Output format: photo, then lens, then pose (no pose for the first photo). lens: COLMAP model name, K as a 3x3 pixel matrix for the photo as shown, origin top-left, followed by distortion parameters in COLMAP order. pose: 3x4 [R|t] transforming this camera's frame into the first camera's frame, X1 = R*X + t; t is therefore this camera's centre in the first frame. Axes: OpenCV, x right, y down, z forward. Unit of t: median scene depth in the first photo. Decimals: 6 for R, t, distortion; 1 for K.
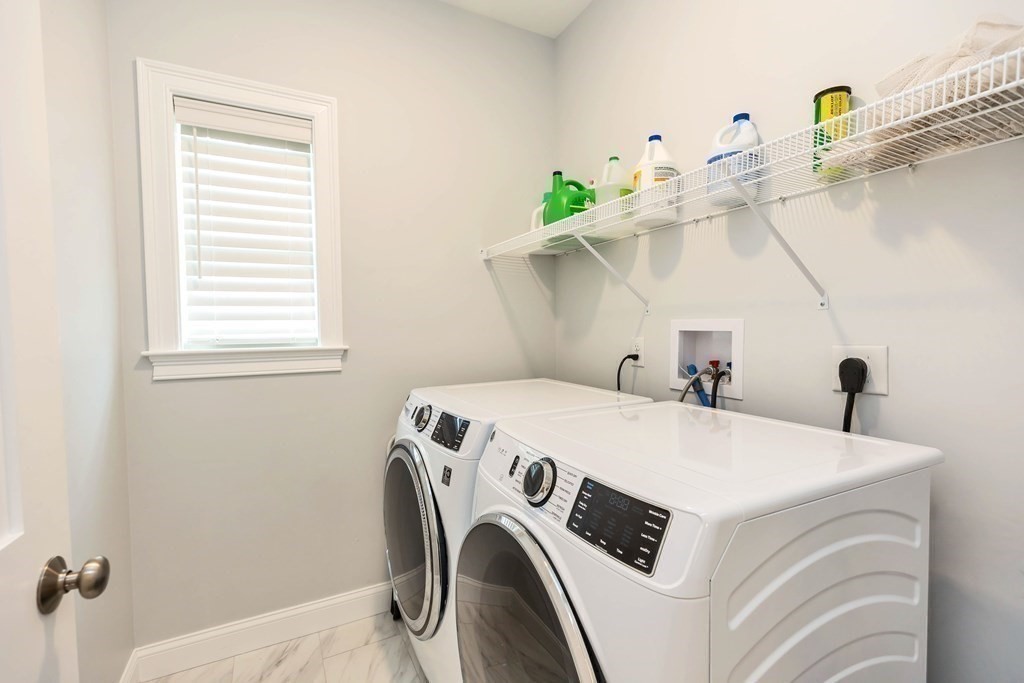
lens RADIAL K [[468.9, 0, 512.3], [0, 468.9, 345.3], [0, 0, 1]] dist [-0.000487, -0.000296]
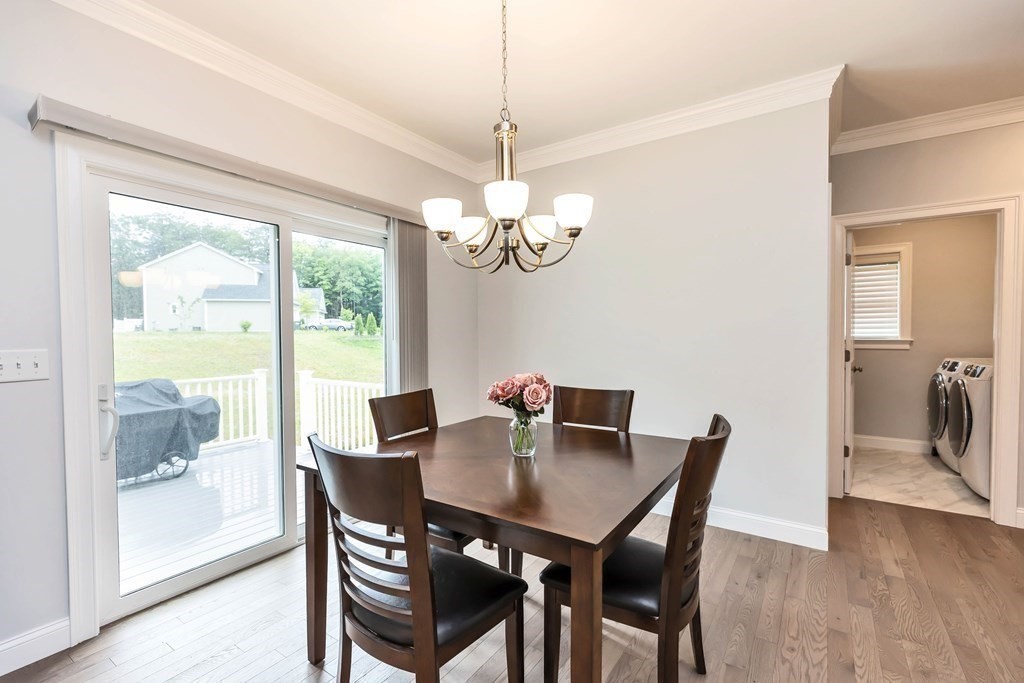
lens RADIAL K [[468.9, 0, 512.3], [0, 468.9, 345.3], [0, 0, 1]] dist [-0.000487, -0.000296]
pose [[0.463699, 0.033740, -0.885350, 0.860663], [-0.022085, 0.999404, 0.026519, 0.012814], [0.885717, 0.007256, 0.464168, -2.026414]]
